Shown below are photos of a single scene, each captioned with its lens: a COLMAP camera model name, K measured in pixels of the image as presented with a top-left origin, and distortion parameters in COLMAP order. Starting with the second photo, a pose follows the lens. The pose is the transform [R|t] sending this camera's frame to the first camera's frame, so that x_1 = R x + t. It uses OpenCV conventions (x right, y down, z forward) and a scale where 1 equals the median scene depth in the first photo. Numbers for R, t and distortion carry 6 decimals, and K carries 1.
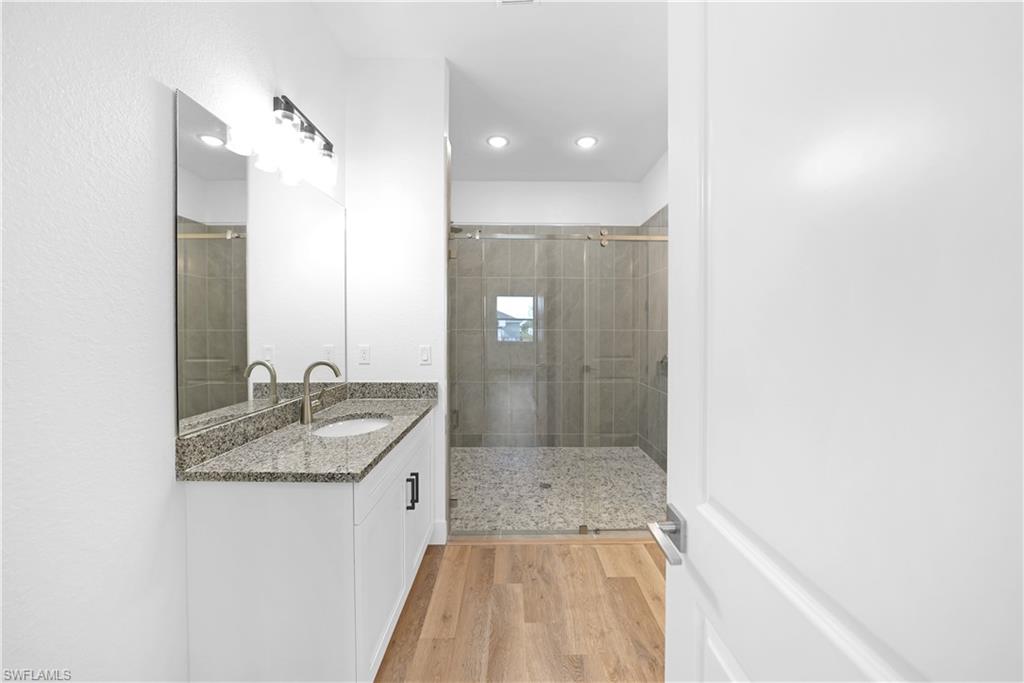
lens RADIAL K [[363.0, 0, 515.4], [0, 363.0, 327.5], [0, 0, 1]] dist [0.000752, 0.000412]
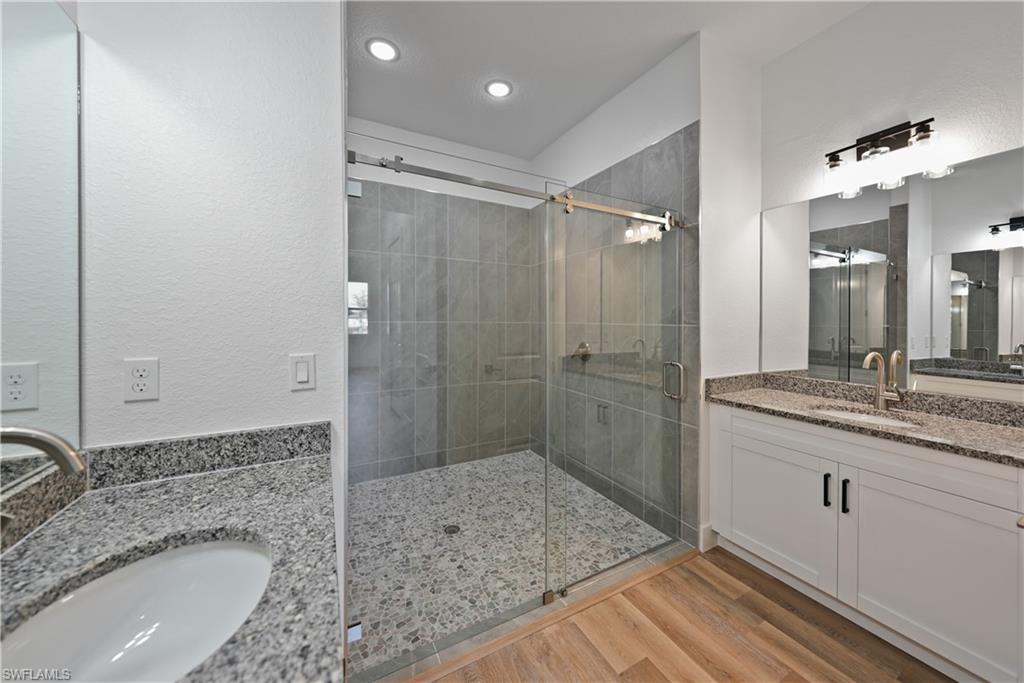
lens RADIAL K [[358.7, 0, 509.6], [0, 358.7, 319.1], [0, 0, 1]] dist [0.010807, 0.000099]
pose [[0.888290, 0.003321, 0.459271, -0.212727], [-0.004300, 0.999990, 0.001086, -0.001156], [-0.459263, -0.002940, 0.888296, 0.388019]]
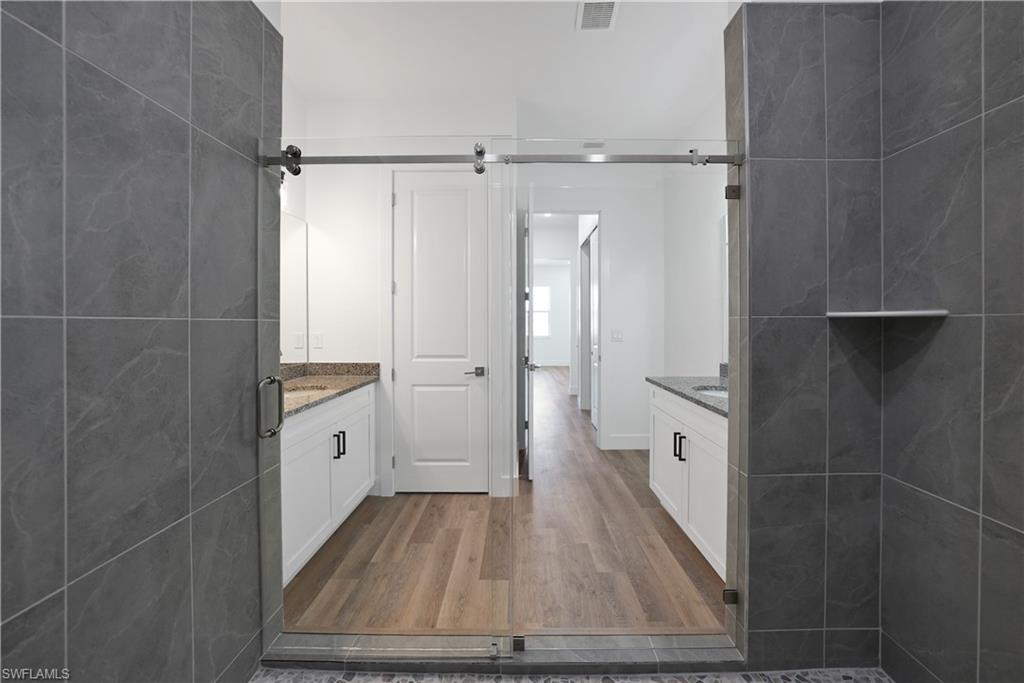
lens RADIAL K [[363.0, 0, 515.4], [0, 363.0, 327.5], [0, 0, 1]] dist [0.000752, 0.000412]
pose [[-0.999821, -0.000255, 0.018900, 0.178559], [-0.000167, 0.999989, 0.004651, 0.023159], [-0.018901, 0.004647, -0.999811, 1.587614]]
